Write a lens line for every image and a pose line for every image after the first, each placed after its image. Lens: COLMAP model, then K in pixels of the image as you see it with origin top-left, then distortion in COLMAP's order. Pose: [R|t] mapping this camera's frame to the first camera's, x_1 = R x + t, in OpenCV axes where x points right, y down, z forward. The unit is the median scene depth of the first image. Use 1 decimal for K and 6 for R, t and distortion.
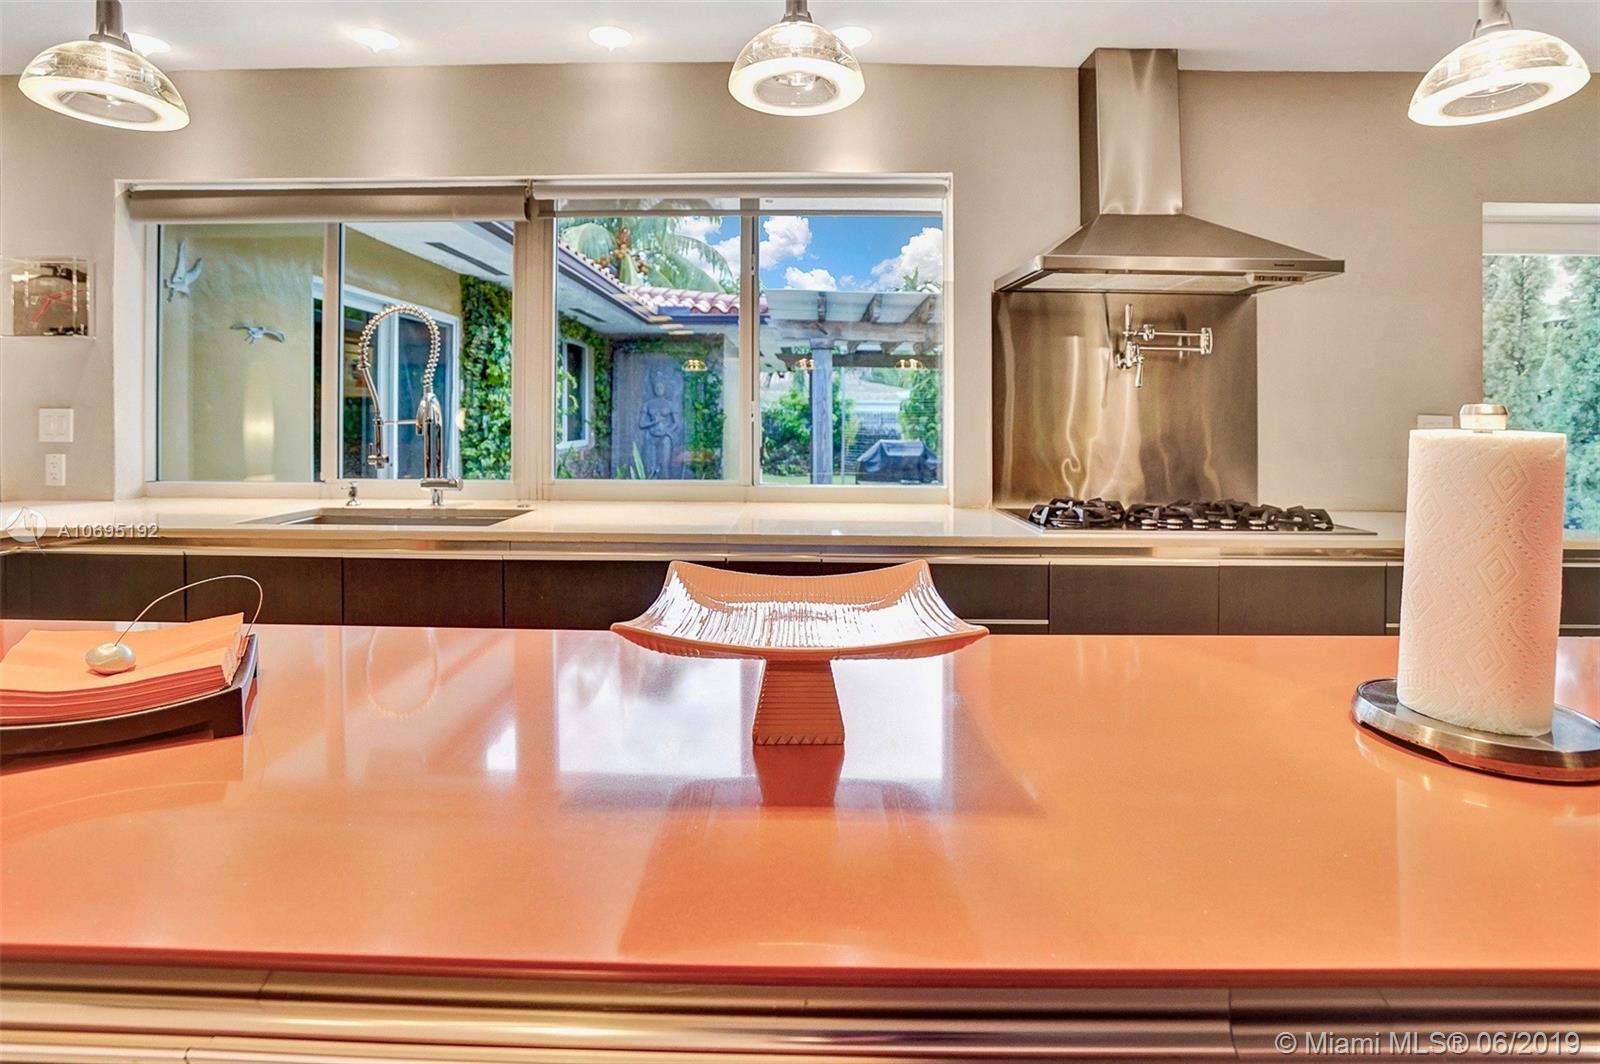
lens RADIAL K [[749.6, 0, 795.3], [0, 749.6, 522.3], [0, 0, 1]] dist [-0.066895, 0.022740]
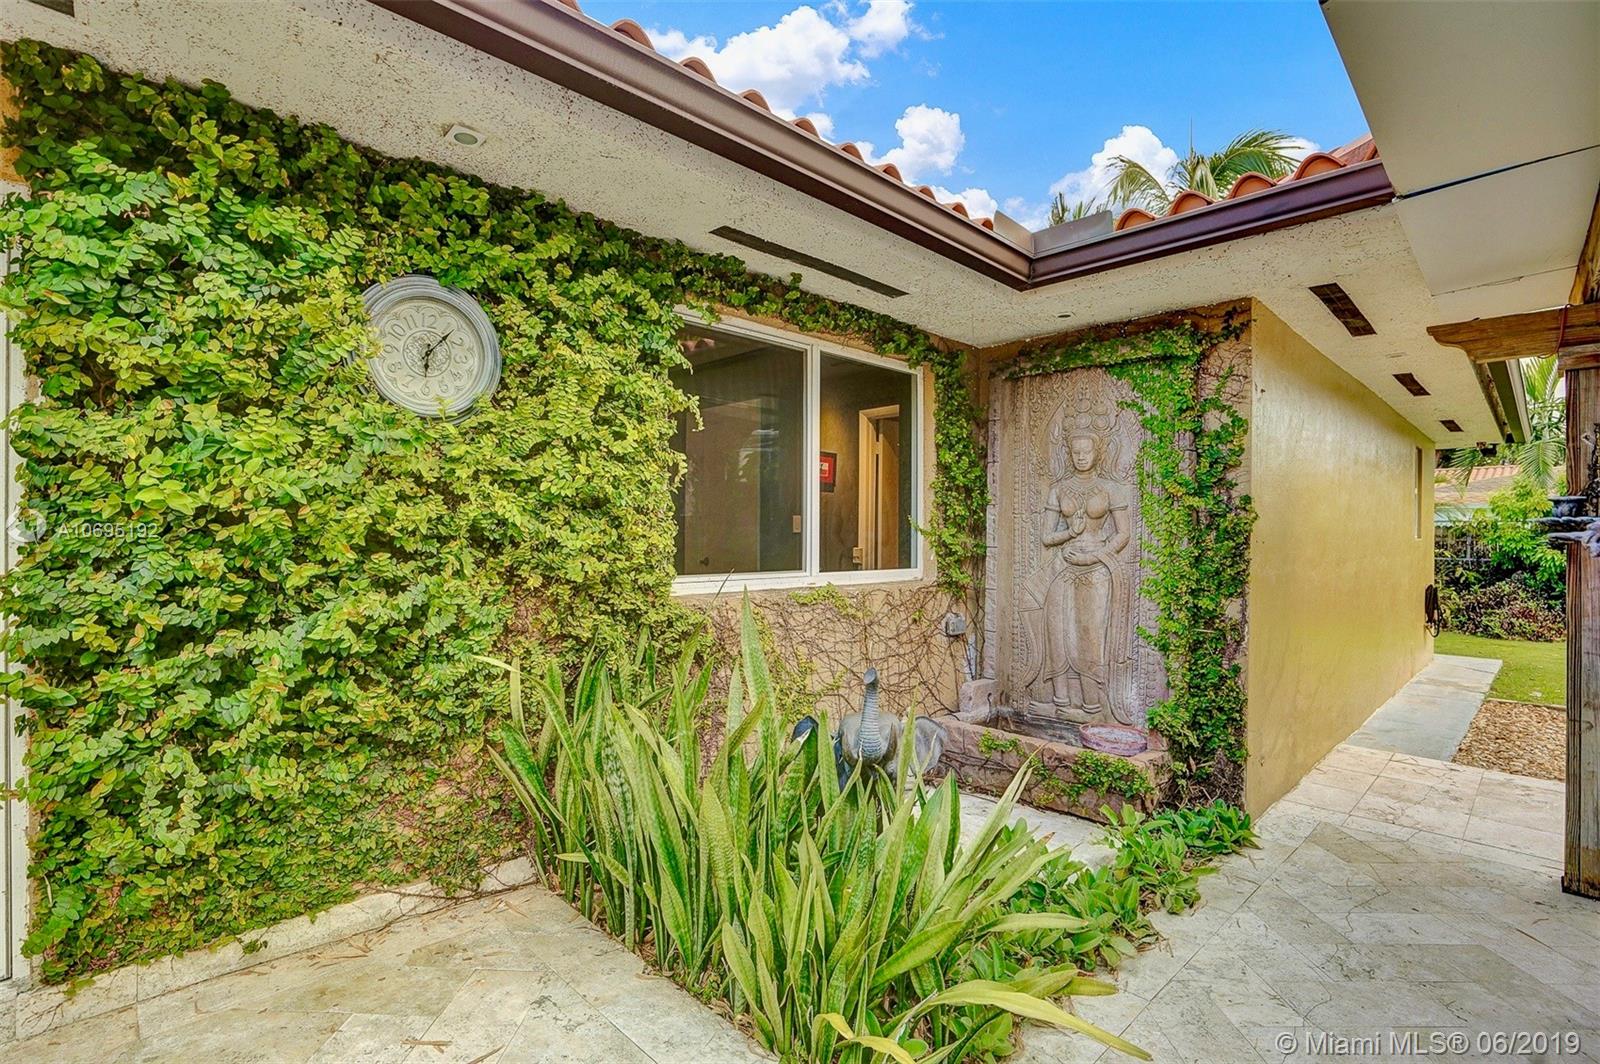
lens RADIAL K [[773.6, 0, 800.8], [0, 773.6, 548.7], [0, 0, 1]] dist [-0.044551, 0.025292]
pose [[0.719502, 0.005811, -0.694466, 0.009069], [-0.094538, 0.991476, -0.089650, -0.068958], [0.688026, 0.130157, 0.713919, 0.575194]]
